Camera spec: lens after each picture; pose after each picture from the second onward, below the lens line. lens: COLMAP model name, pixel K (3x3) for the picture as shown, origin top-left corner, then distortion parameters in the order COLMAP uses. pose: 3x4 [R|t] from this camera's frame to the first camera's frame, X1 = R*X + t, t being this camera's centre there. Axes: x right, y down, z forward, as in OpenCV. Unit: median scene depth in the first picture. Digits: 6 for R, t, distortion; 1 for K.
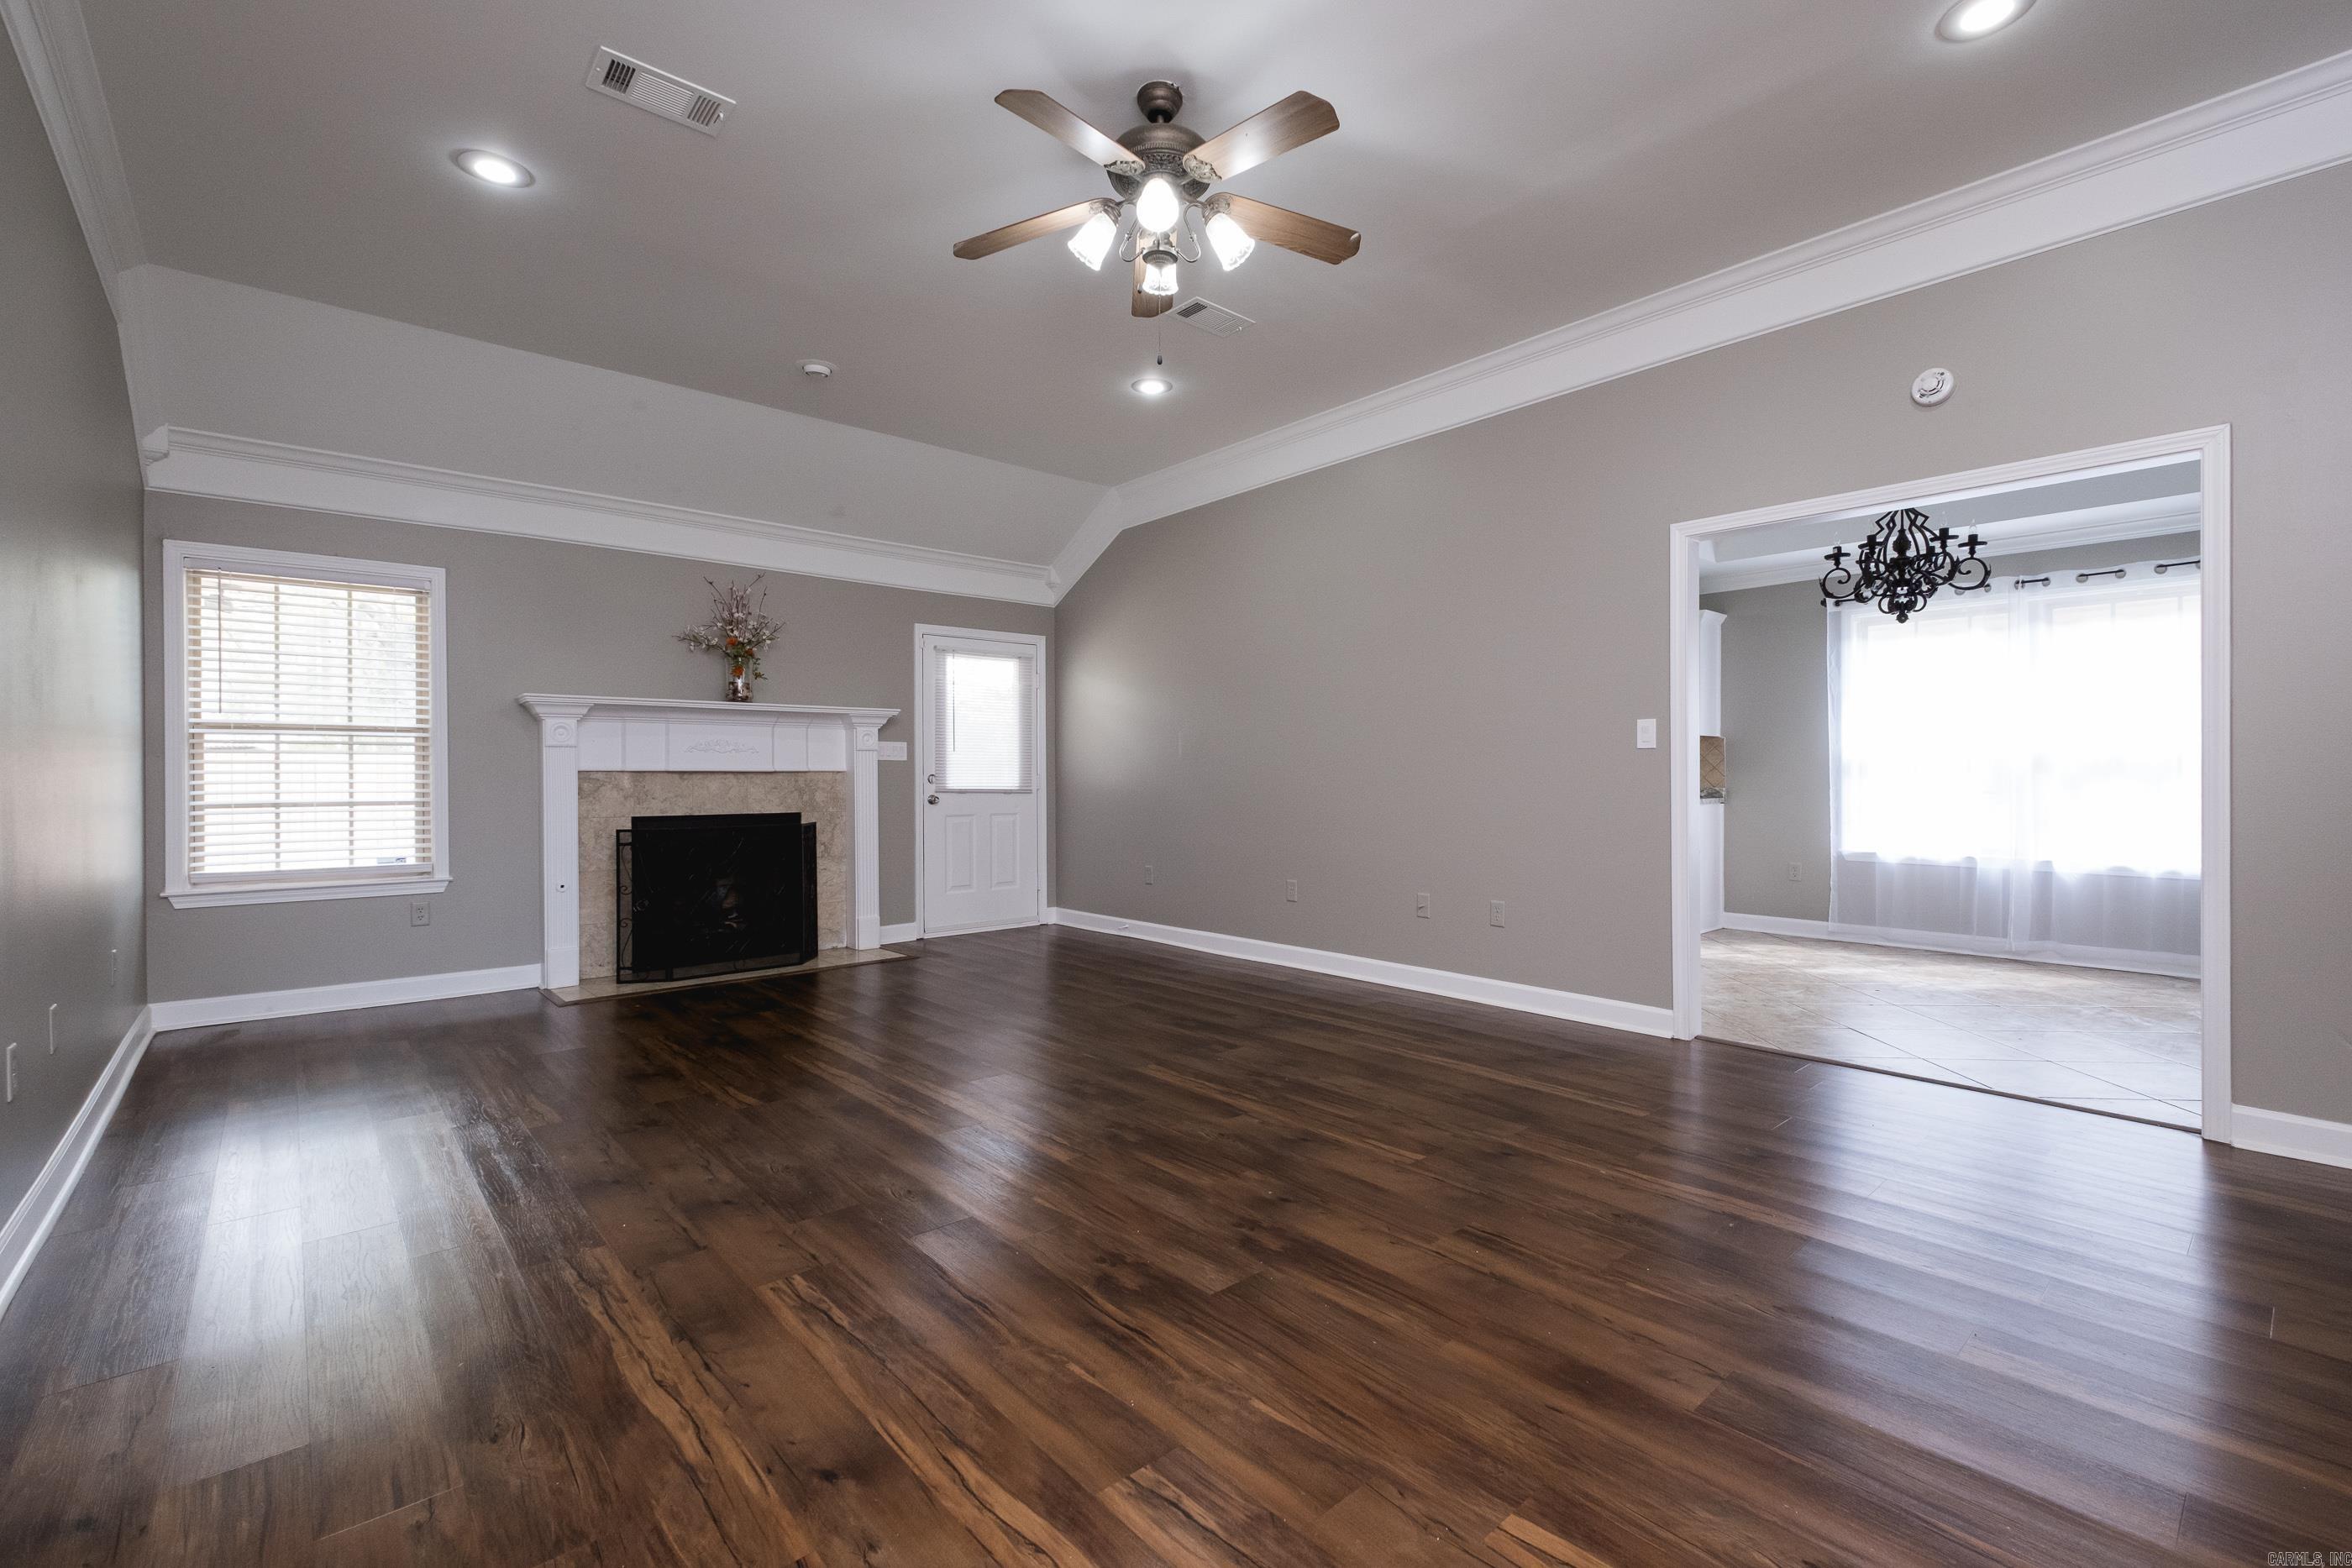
lens RADIAL K [[1025.5, 0, 1176.0], [0, 1025.5, 784.0], [0, 0, 1]] dist [0.001280, -0.000082]
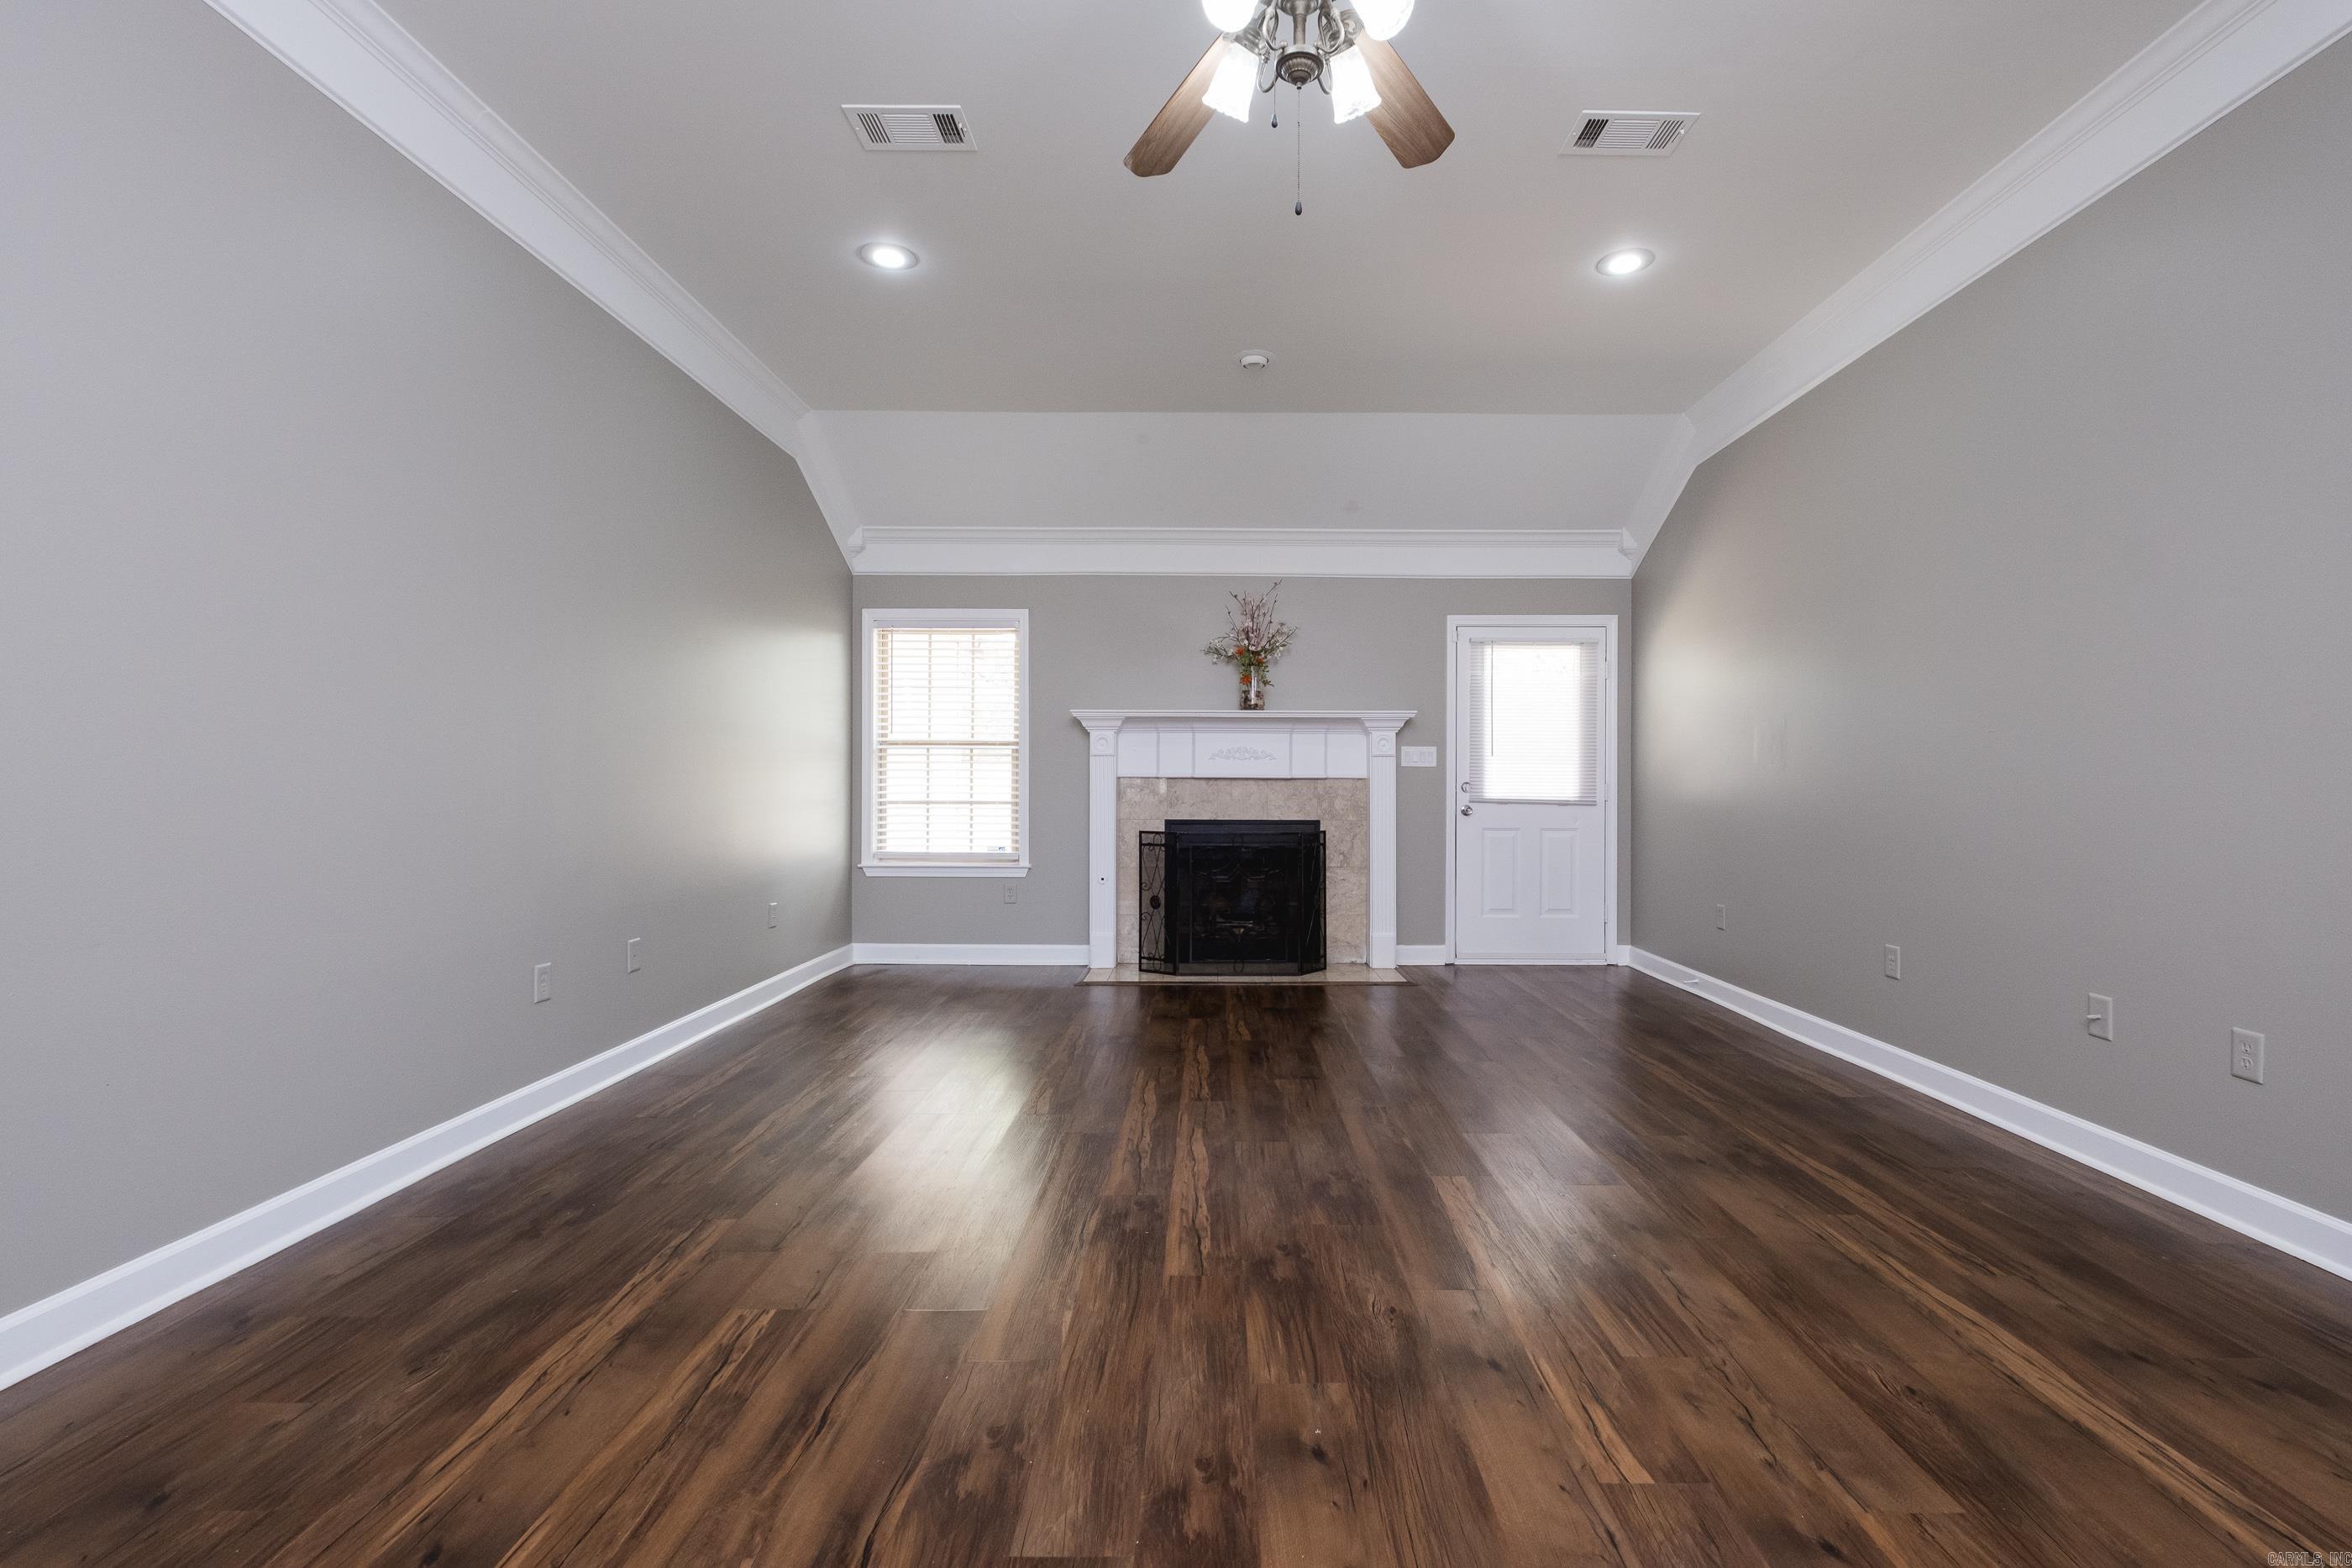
lens RADIAL K [[1017.5, 0, 1202.7], [0, 1017.5, 783.5], [0, 0, 1]] dist [0.000195, -0.001003]
pose [[0.750968, 0.006131, -0.660310, 0.233419], [-0.011477, 0.999927, -0.003768, -0.002666], [0.660238, 0.010408, 0.750984, 0.239128]]
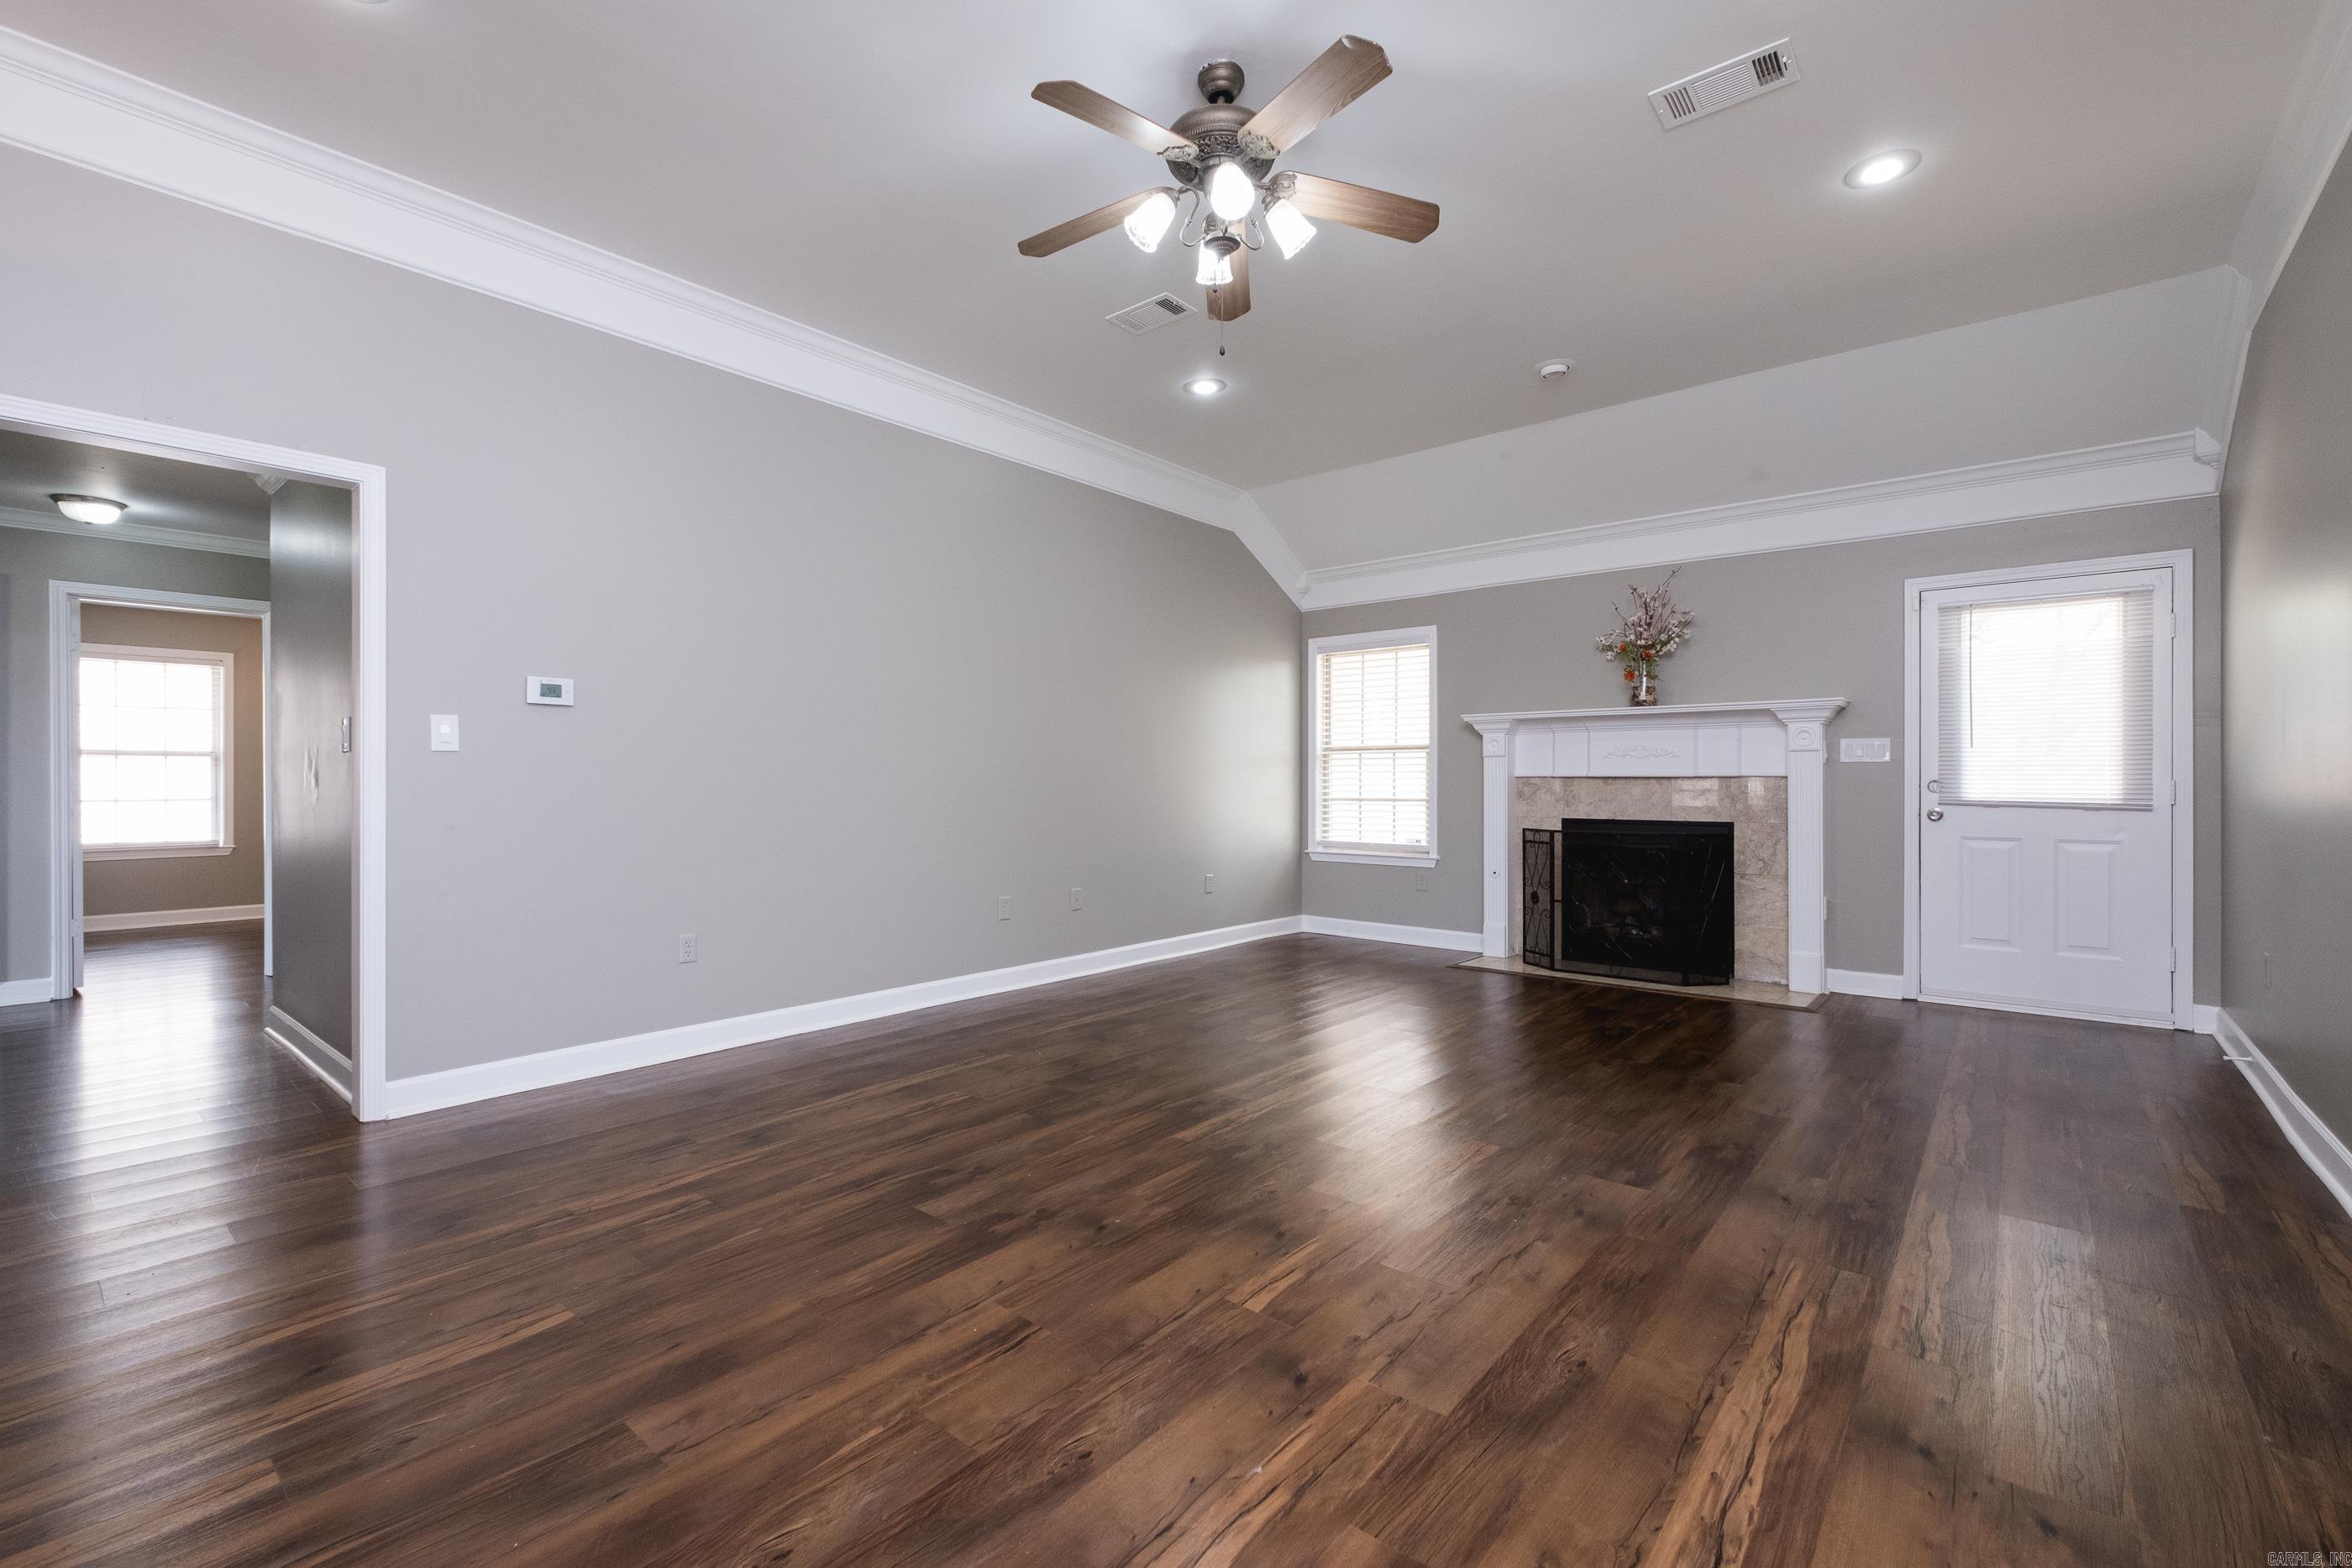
lens RADIAL K [[992.4, 0, 1158.6], [0, 992.4, 788.4], [0, 0, 1]] dist [0.000795, -0.000259]
pose [[0.142914, 0.009405, -0.989690, 0.512771], [-0.009059, 0.999925, 0.008194, -0.005337], [0.989694, 0.007794, 0.142988, 0.461184]]
